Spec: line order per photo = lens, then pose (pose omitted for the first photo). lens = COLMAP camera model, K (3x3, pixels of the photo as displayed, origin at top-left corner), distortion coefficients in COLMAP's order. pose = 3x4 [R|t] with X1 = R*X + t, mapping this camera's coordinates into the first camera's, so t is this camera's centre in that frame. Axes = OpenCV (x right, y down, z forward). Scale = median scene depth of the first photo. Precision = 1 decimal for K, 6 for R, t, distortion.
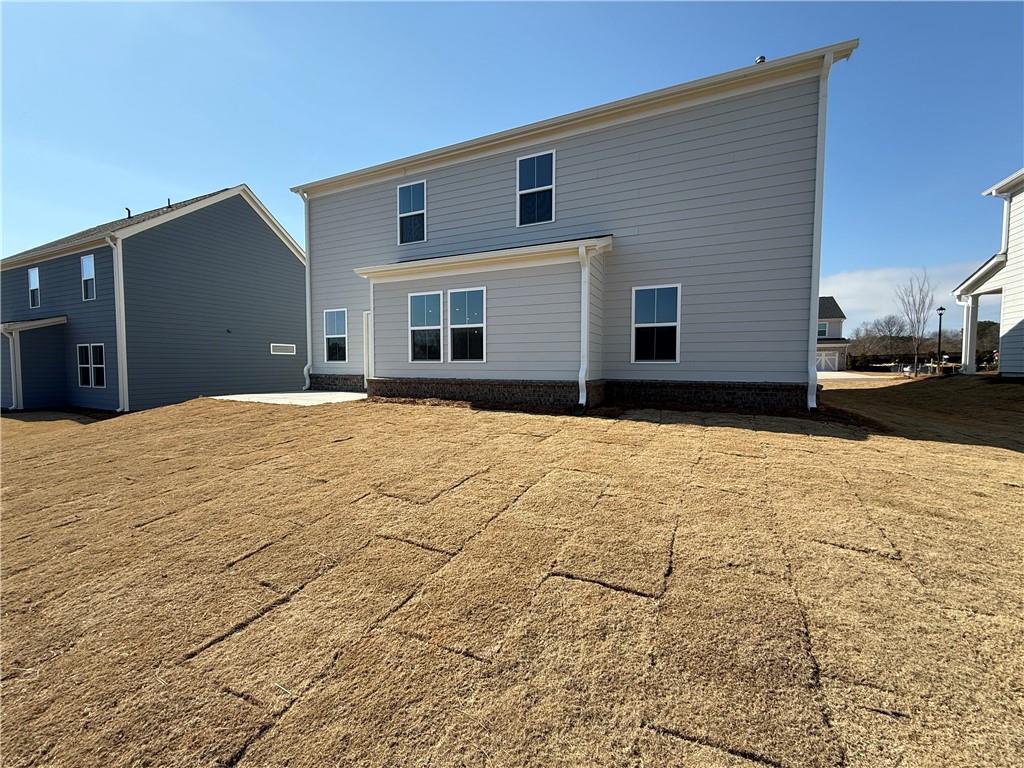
lens RADIAL K [[410.5, 0, 502.6], [0, 410.5, 383.8], [0, 0, 1]] dist [-0.000966, 0.000195]
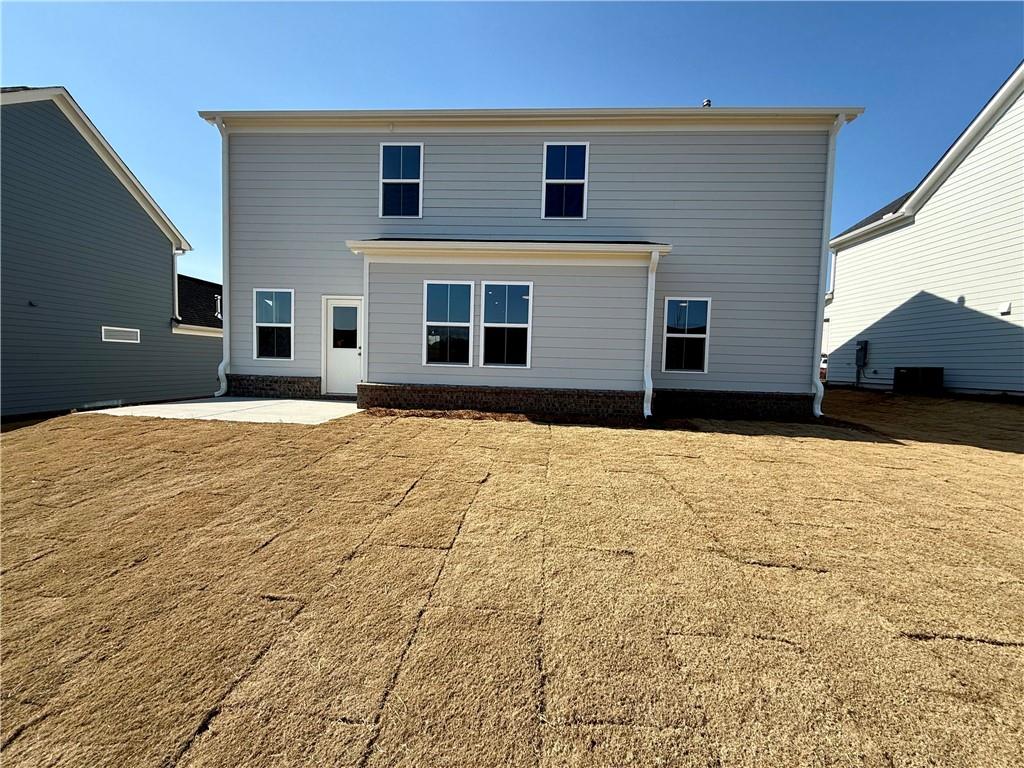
lens RADIAL K [[410.5, 0, 508.3], [0, 410.5, 382.9], [0, 0, 1]] dist [-0.000966, 0.000195]
pose [[0.927737, 0.006784, 0.373173, -0.384033], [-0.009335, 0.999944, 0.005030, -0.023460], [-0.373118, -0.008150, 0.927748, 0.190542]]
